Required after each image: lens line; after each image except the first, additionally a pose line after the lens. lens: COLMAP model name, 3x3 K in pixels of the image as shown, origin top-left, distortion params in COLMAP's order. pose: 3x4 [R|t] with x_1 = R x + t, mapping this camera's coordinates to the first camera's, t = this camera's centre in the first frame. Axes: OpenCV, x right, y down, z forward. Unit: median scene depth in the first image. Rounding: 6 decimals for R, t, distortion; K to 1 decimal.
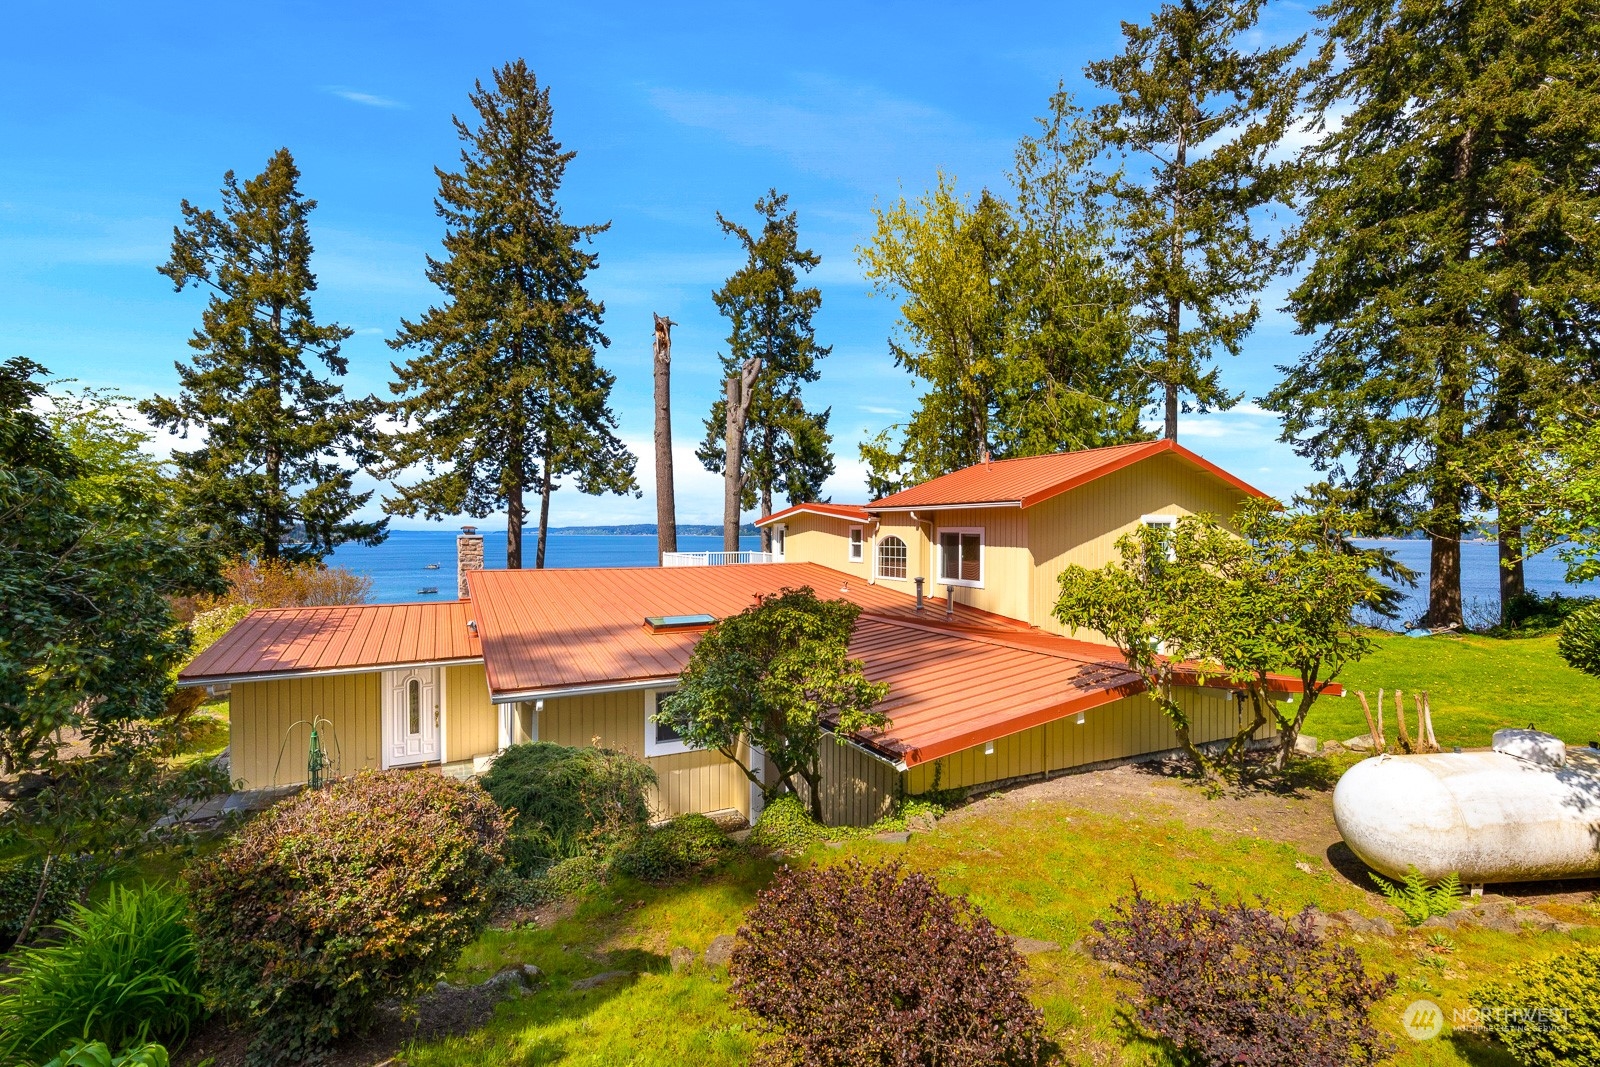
lens RADIAL K [[725.2, 0, 801.4], [0, 725.2, 547.4], [0, 0, 1]] dist [0.008283, -0.001208]
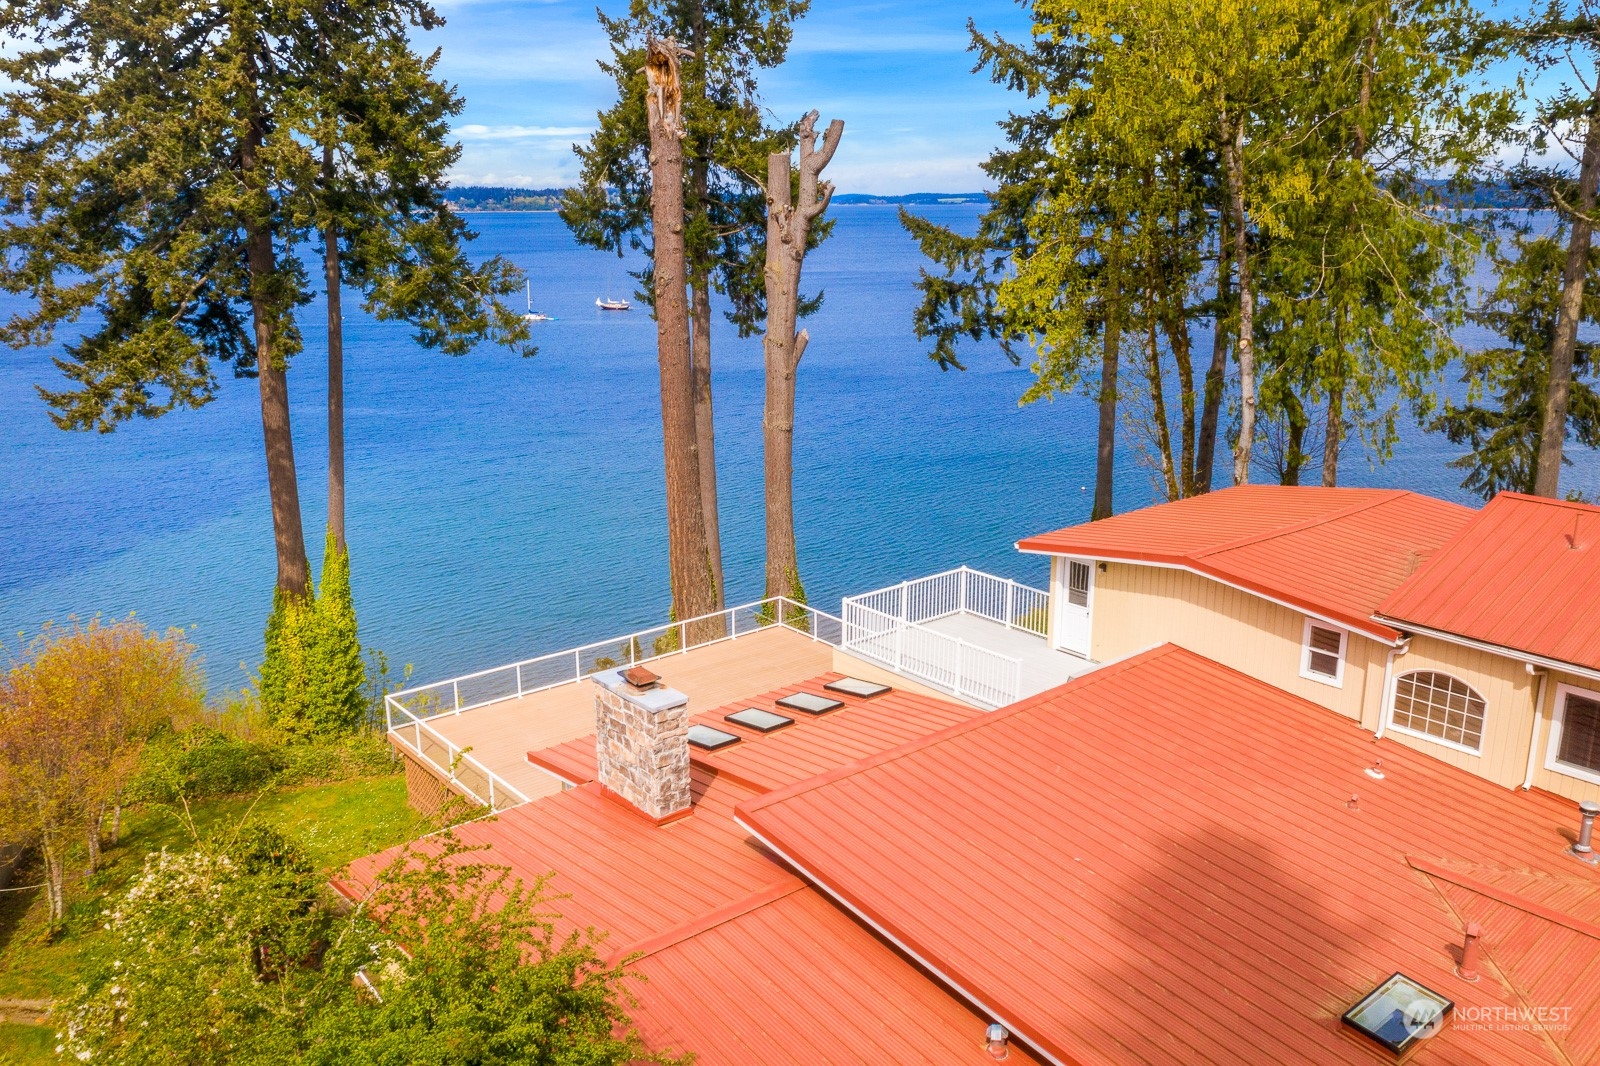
lens RADIAL K [[1271.4, 0, 796.0], [0, 1271.4, 519.5], [0, 0, 1]] dist [-0.003349, -0.009912]
pose [[0.975461, -0.060183, 0.211786, -0.247157], [0.011342, 0.974373, 0.224650, -0.154776], [-0.219879, -0.216735, 0.951146, 0.065175]]
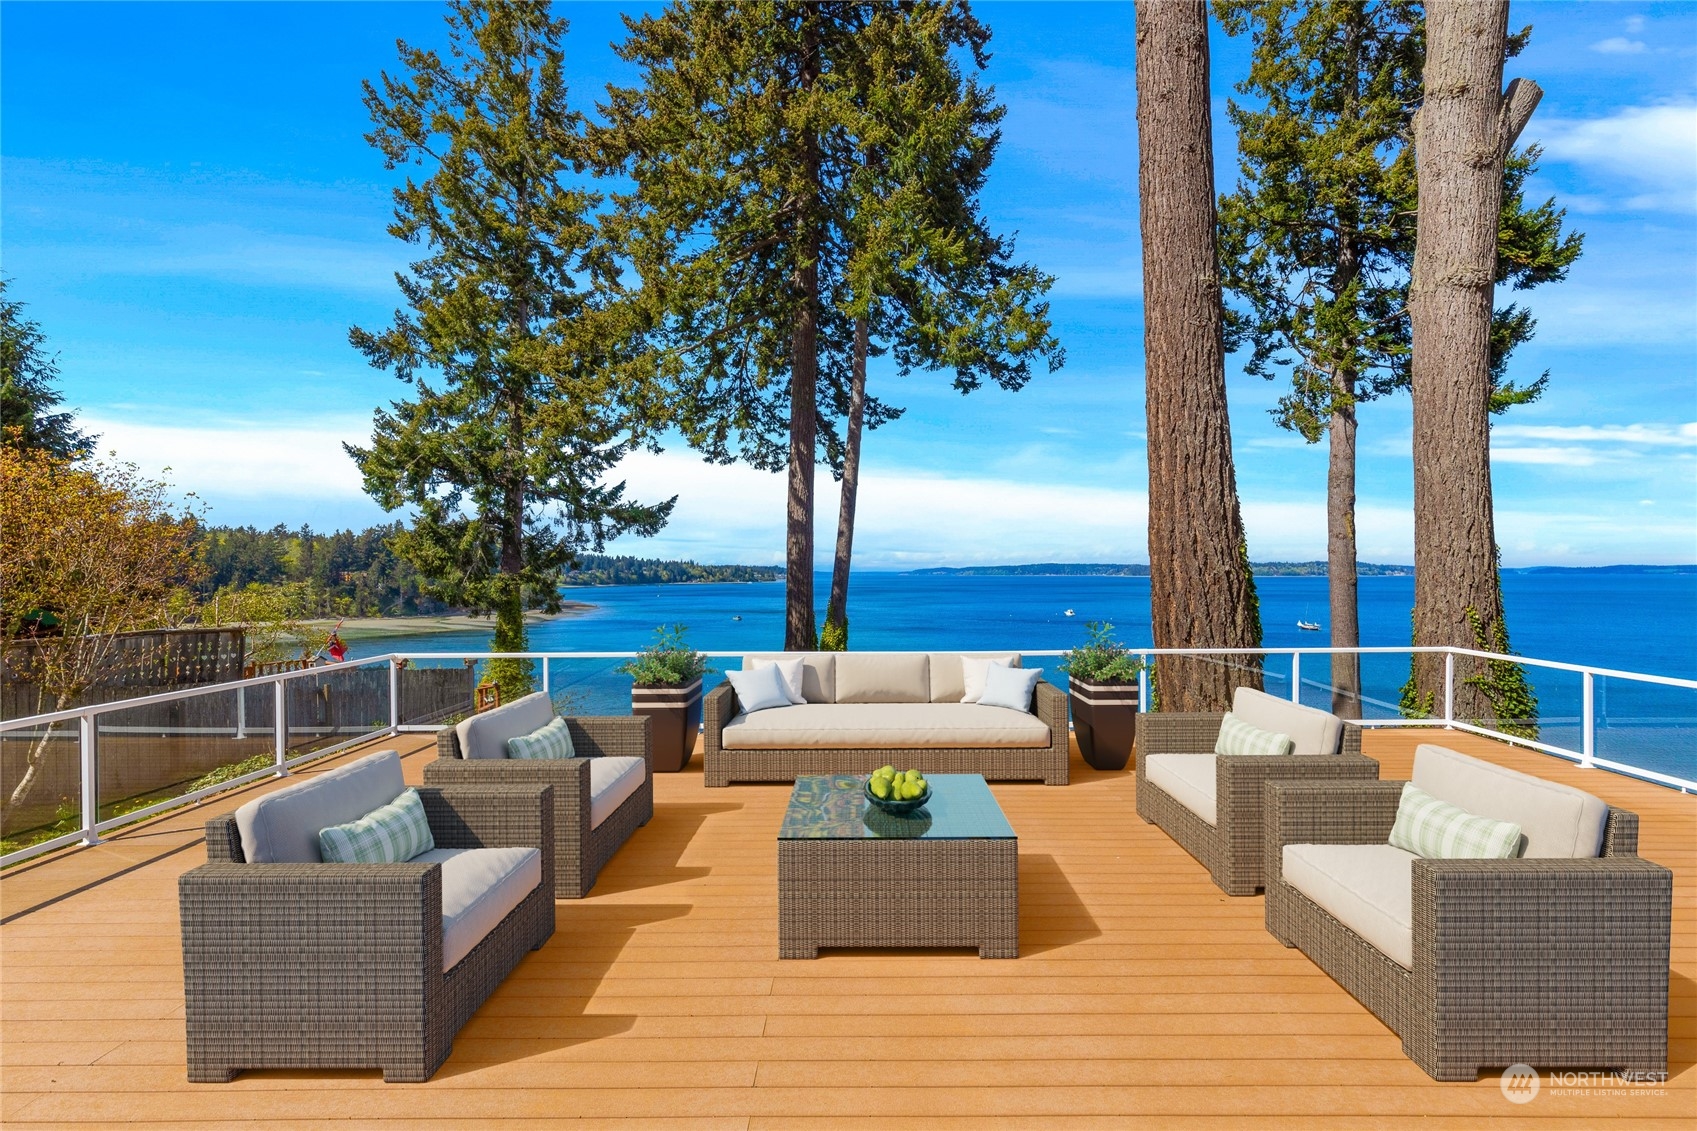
lens RADIAL K [[769.2, 0, 844.1], [0, 769.2, 559.3], [0, 0, 1]] dist [0.008283, -0.001208]
pose [[0.891405, -0.012187, -0.453044, -0.138857], [-0.004953, 0.999317, -0.036629, 0.055086], [0.453181, 0.034895, 0.890735, 0.578852]]
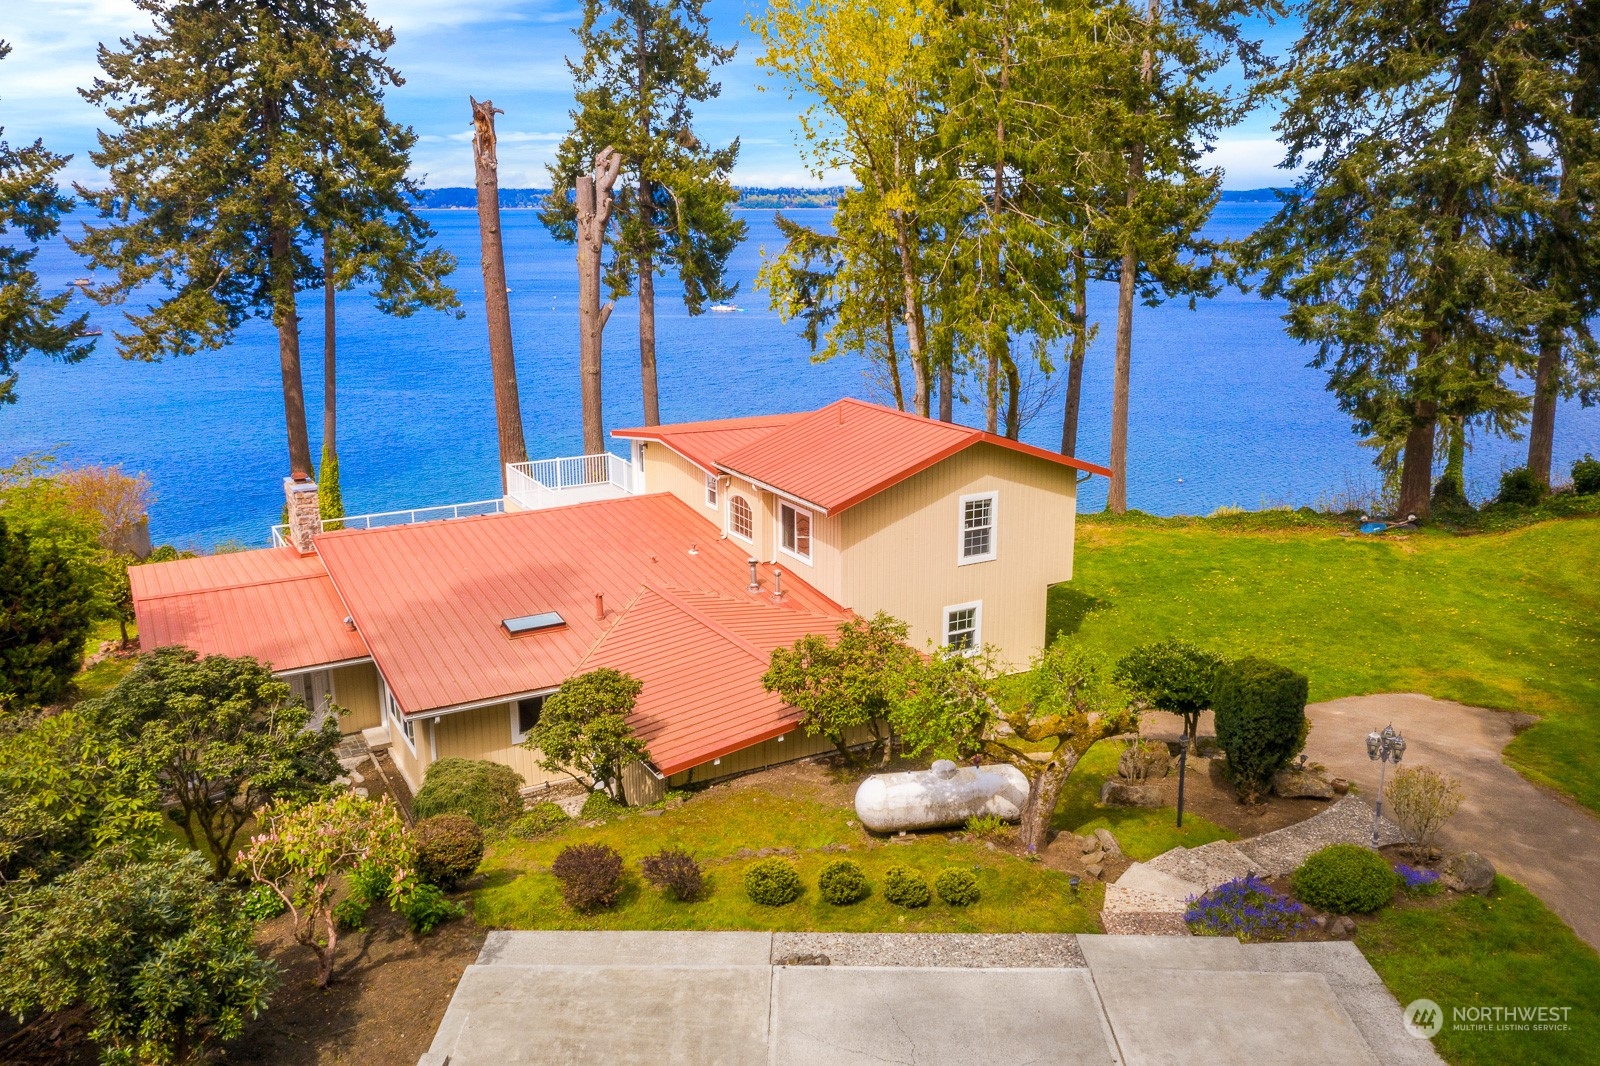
lens RADIAL K [[1271.4, 0, 791.0], [0, 1271.4, 530.5], [0, 0, 1]] dist [-0.003349, -0.009912]
pose [[0.999169, -0.016435, 0.037301, 0.052819], [0.007327, 0.972622, 0.232276, -0.154207], [-0.040097, -0.231810, 0.971934, -0.293472]]
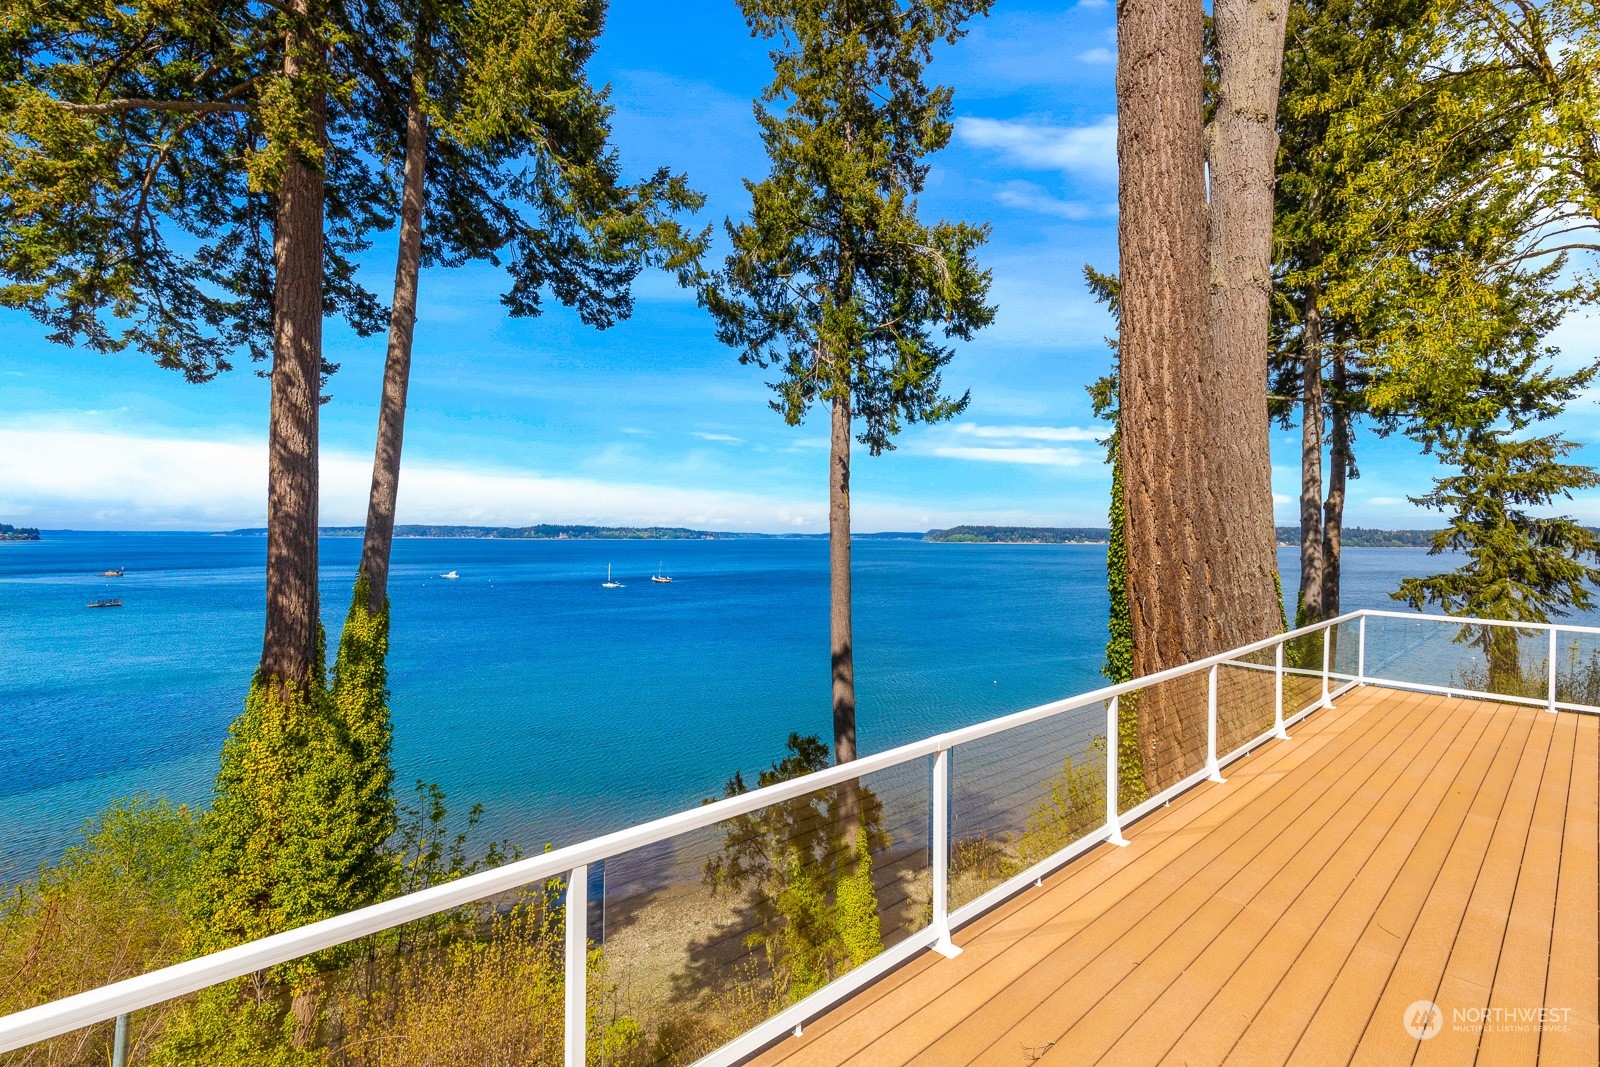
lens RADIAL K [[725.2, 0, 802.9], [0, 725.2, 526.9], [0, 0, 1]] dist [0.008283, -0.001208]
pose [[0.960683, 0.009451, 0.277487, -0.284490], [-0.000297, 0.999455, -0.033009, 0.053336], [-0.277648, 0.031629, 0.960162, 0.666543]]
